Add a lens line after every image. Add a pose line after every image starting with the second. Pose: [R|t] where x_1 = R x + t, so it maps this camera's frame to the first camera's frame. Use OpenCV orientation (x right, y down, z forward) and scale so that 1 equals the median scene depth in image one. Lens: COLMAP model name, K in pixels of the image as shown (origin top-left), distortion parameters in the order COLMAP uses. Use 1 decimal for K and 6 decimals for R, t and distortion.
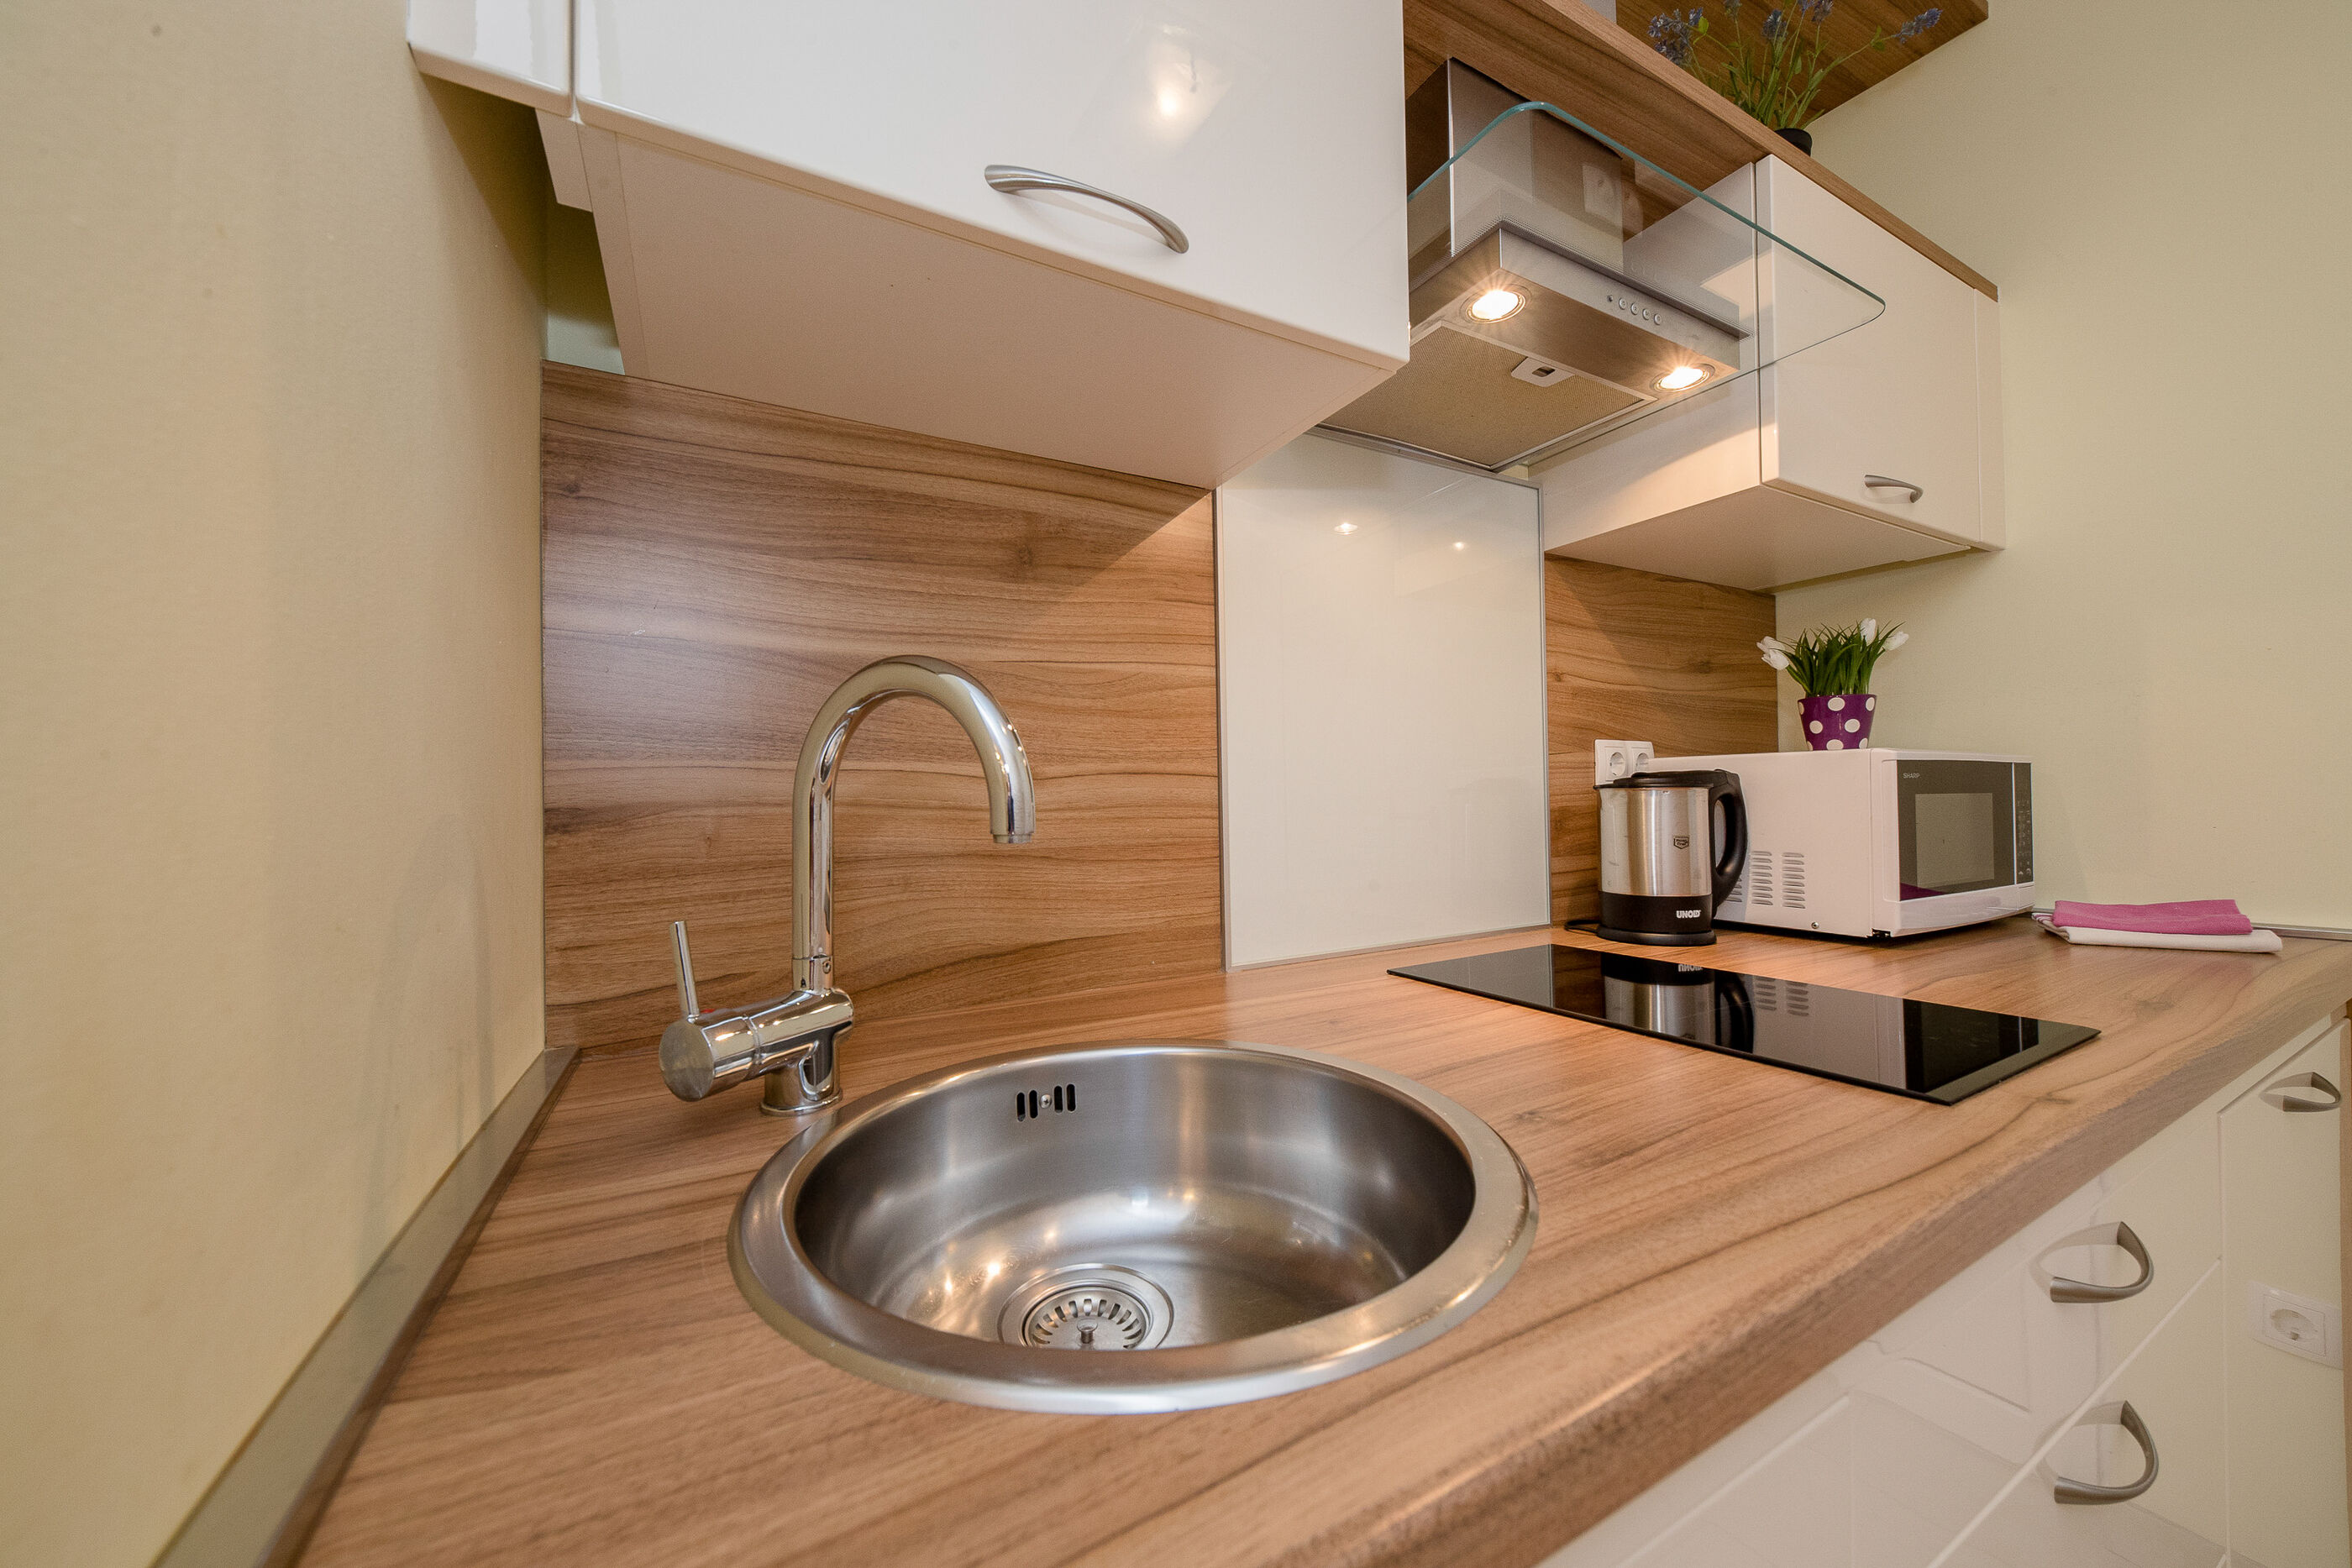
lens RADIAL K [[835.1, 0, 1172.1], [0, 835.1, 793.0], [0, 0, 1]] dist [0.000676, 0.000101]
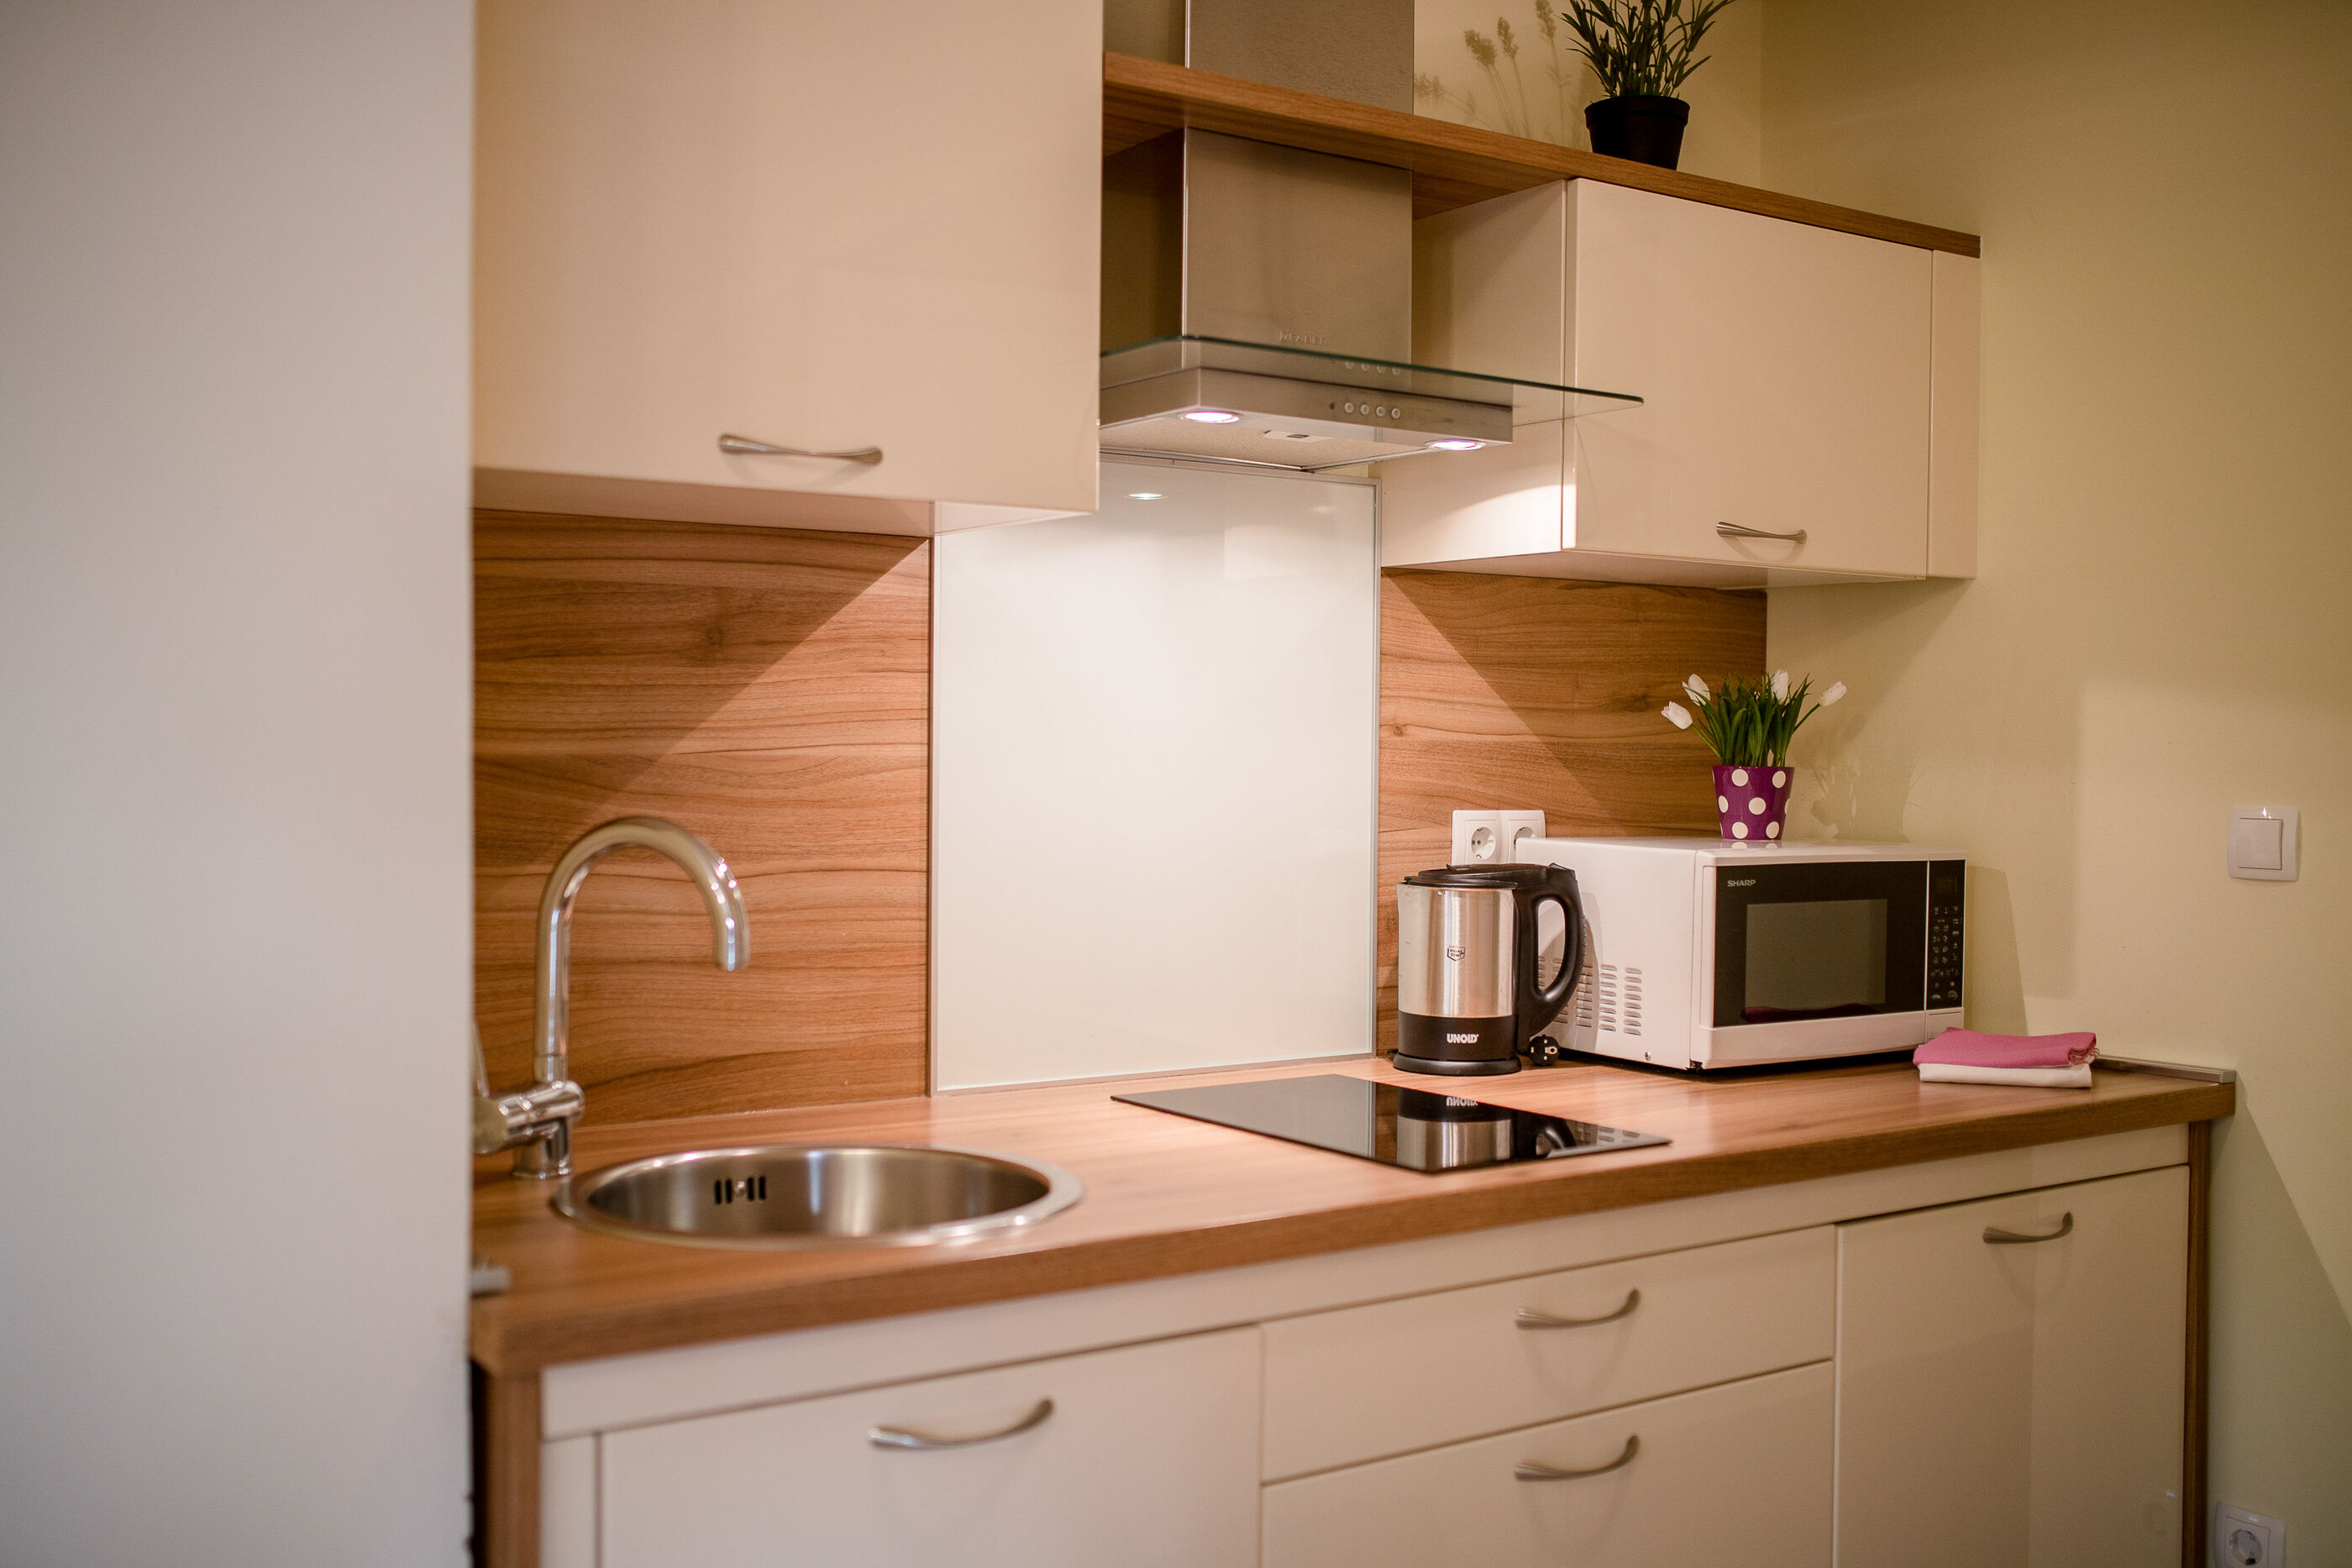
lens RADIAL K [[2270.5, 0, 1178.9], [0, 2270.5, 786.0], [0, 0, 1]] dist [-0.034232, 0.000000]
pose [[0.994387, 0.026309, 0.102485, 0.070874], [-0.028747, 0.999336, 0.022385, -0.167896], [-0.101828, -0.025206, 0.994483, -1.355307]]
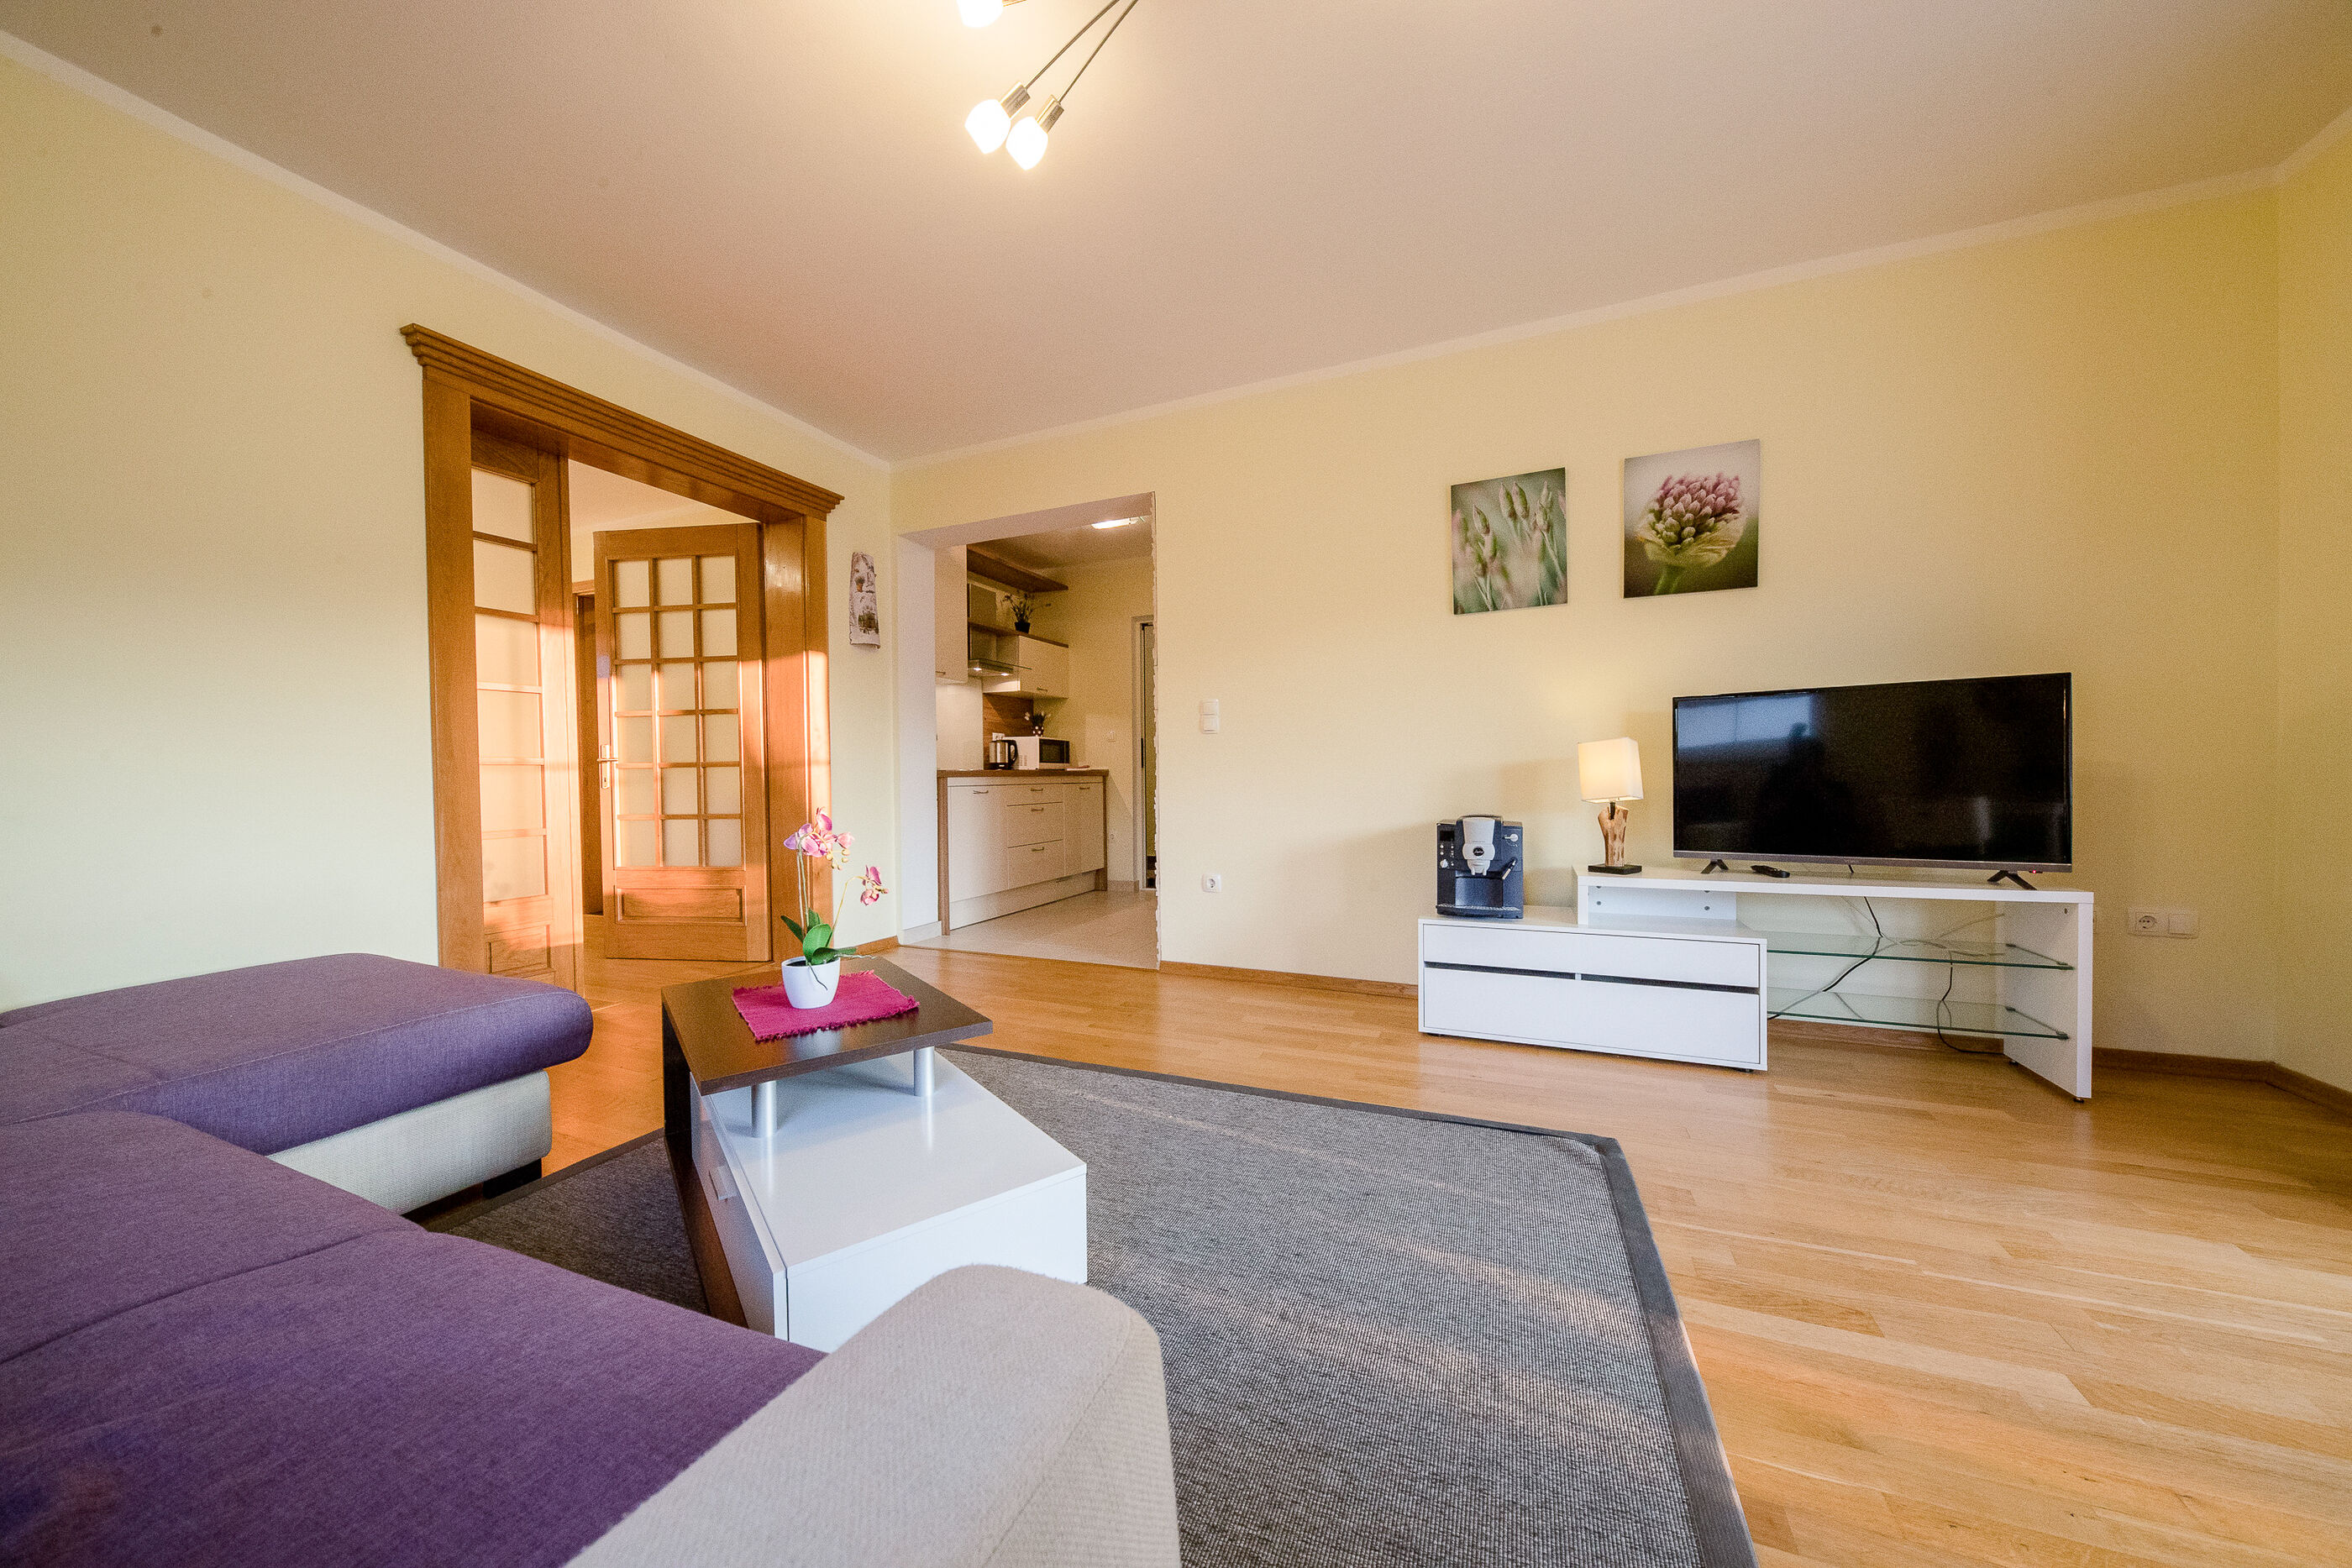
lens RADIAL K [[808.5, 0, 1196.6], [0, 808.5, 804.4], [0, 0, 1]] dist [-0.000720, -0.001958]
pose [[0.766925, -0.007032, 0.641699, -2.047898], [-0.014665, 0.999487, 0.028479, 0.259762], [-0.641570, -0.031252, 0.766428, -4.316924]]
